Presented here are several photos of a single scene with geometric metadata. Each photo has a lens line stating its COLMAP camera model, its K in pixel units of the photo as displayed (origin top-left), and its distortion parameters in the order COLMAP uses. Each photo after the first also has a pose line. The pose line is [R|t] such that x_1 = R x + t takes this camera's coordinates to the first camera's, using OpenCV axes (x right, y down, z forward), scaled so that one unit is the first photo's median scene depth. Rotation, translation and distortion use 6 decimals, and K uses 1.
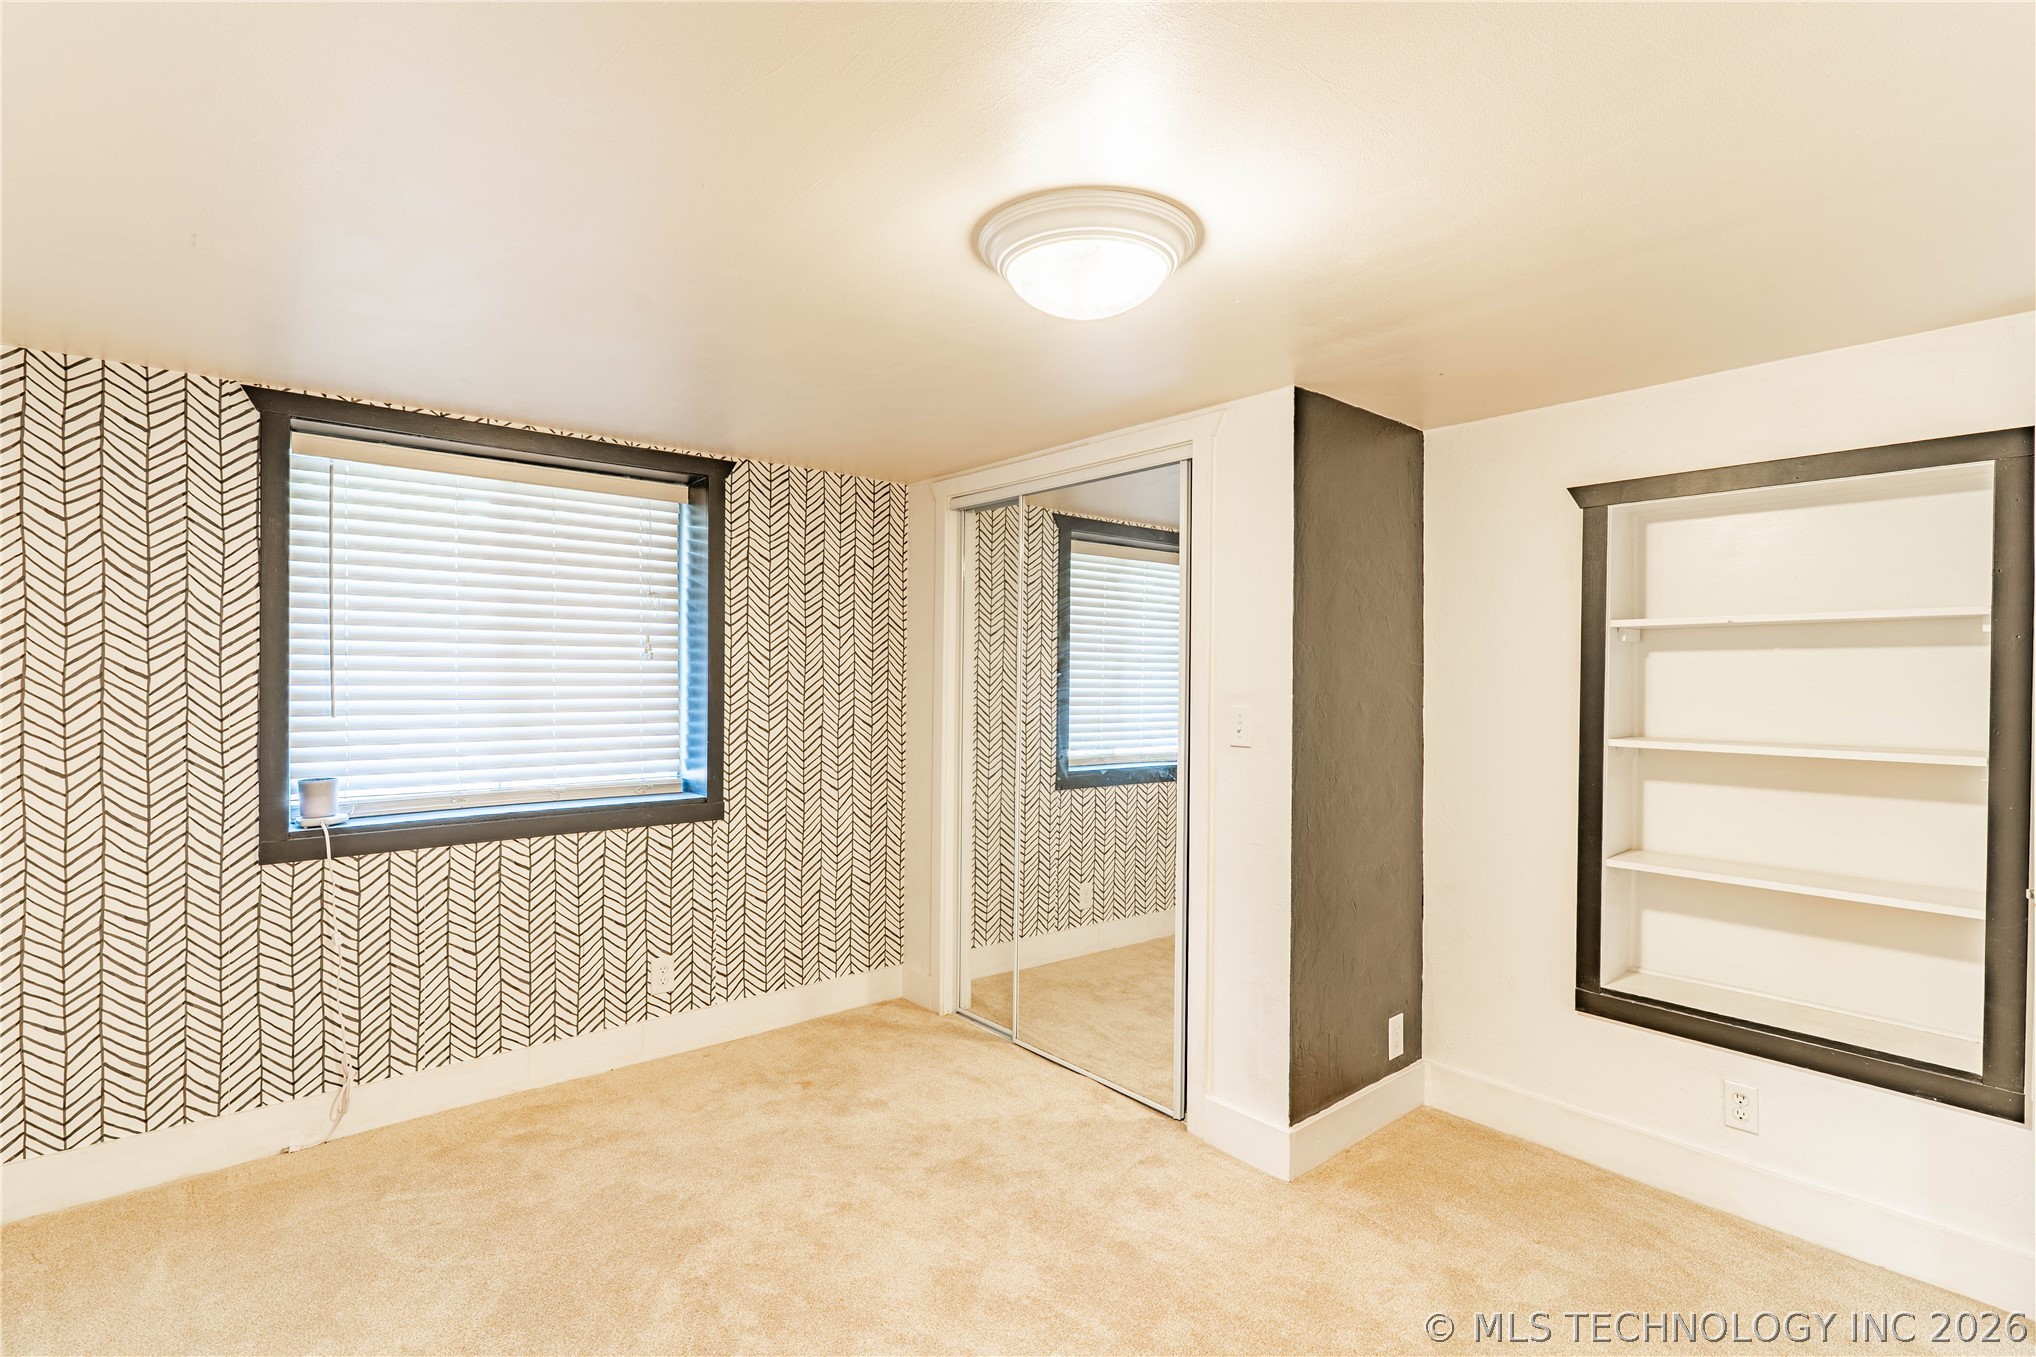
lens RADIAL K [[973.6, 0, 1017.9], [0, 973.6, 679.6], [0, 0, 1]] dist [0.002441, 0.000179]
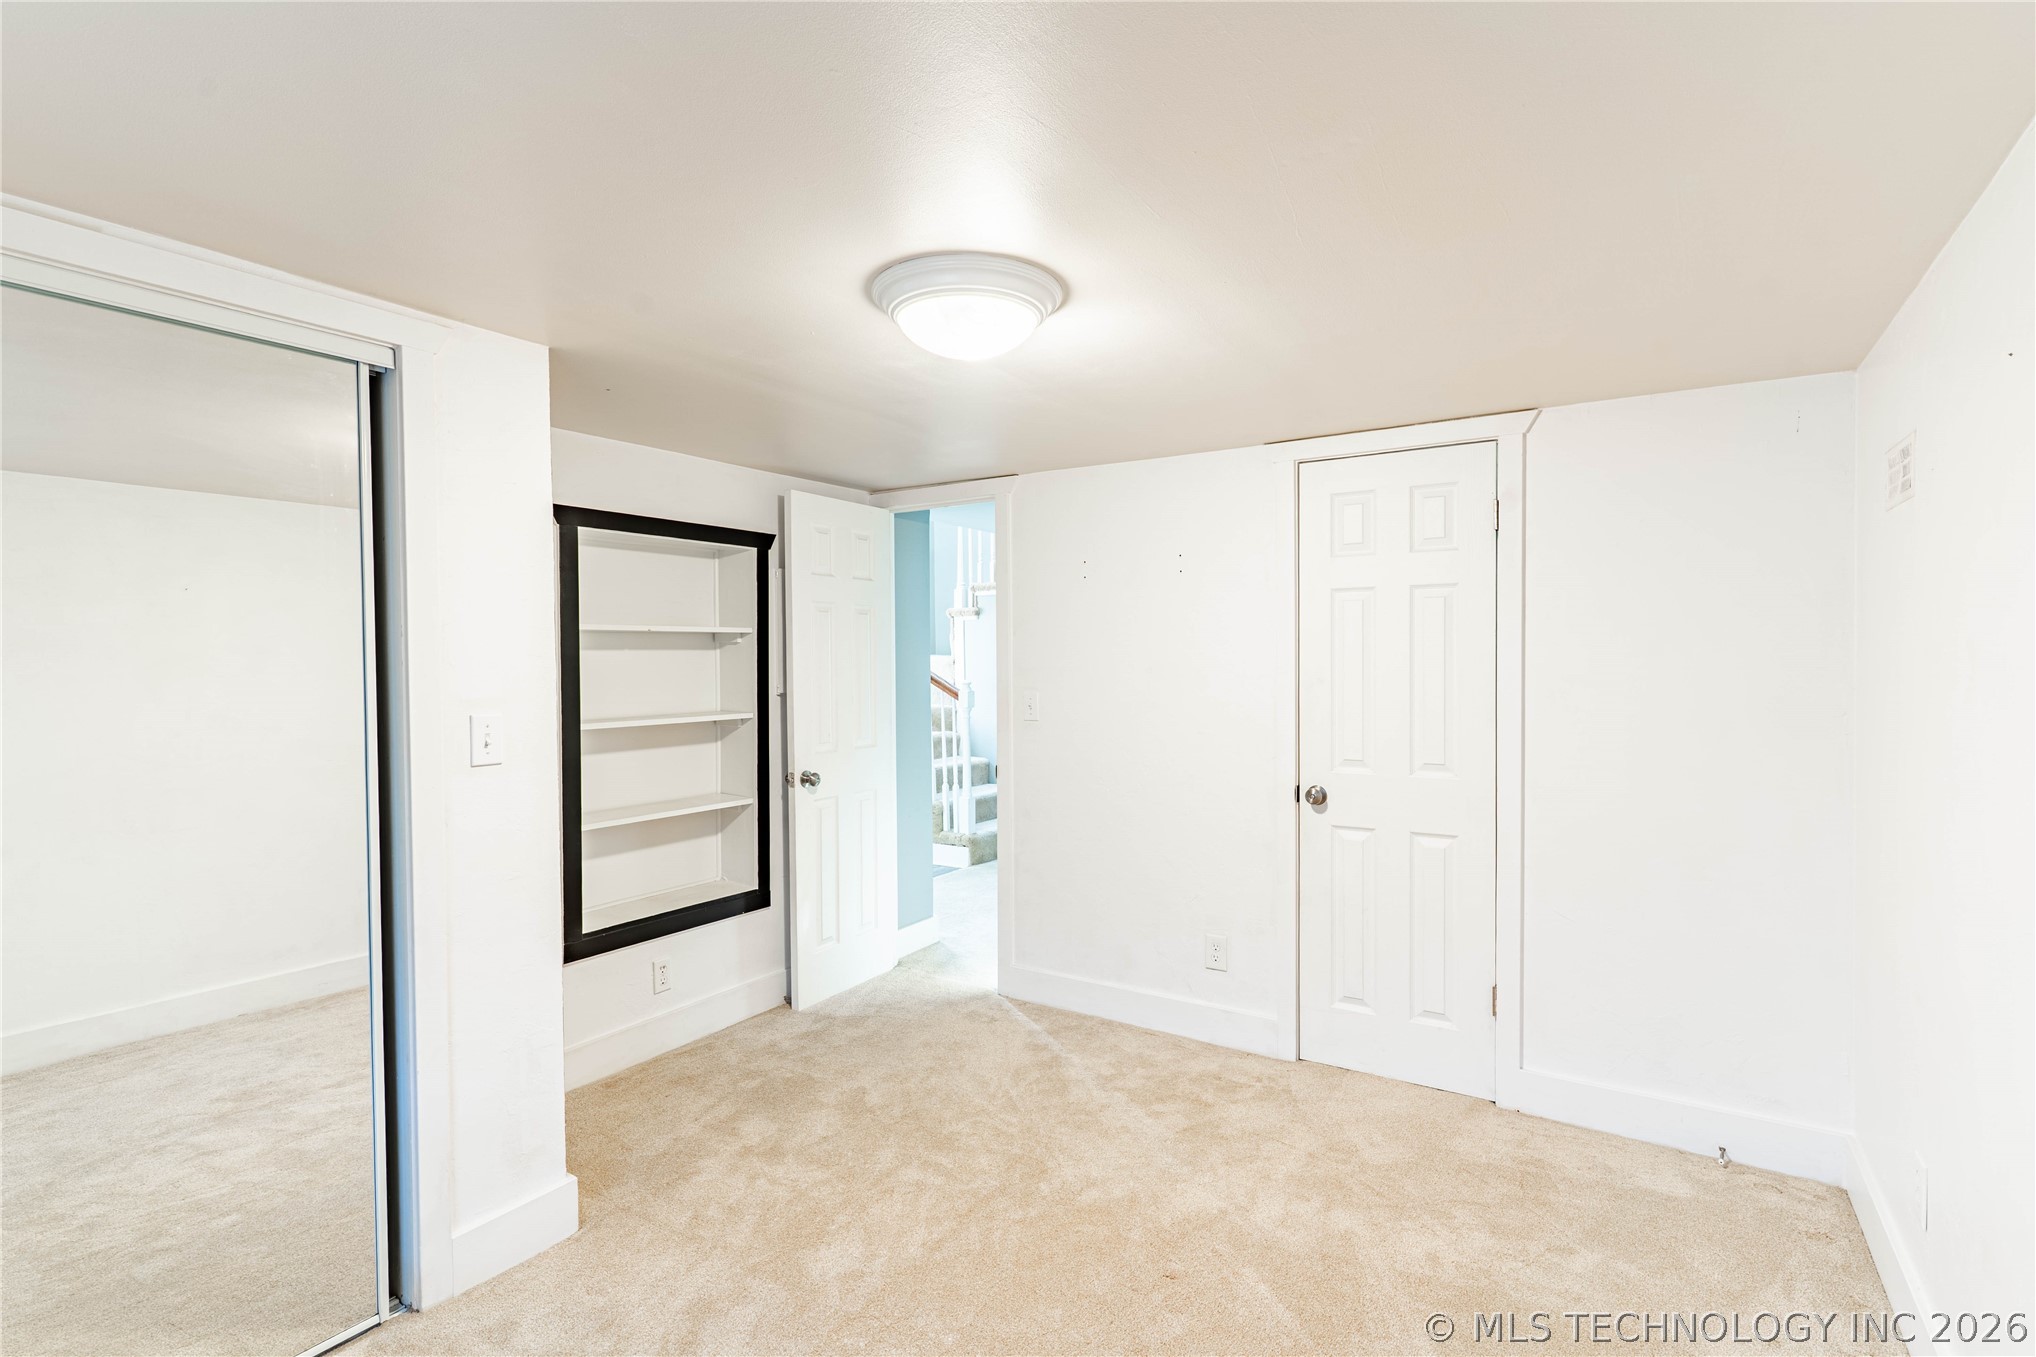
lens RADIAL K [[973.6, 0, 1016.8], [0, 973.6, 671.1], [0, 0, 1]] dist [0.002441, 0.000179]
pose [[-0.304190, -0.015677, 0.952482, -0.712657], [0.009749, 0.999761, 0.019569, -0.022213], [-0.952562, 0.015238, -0.303964, 0.886690]]
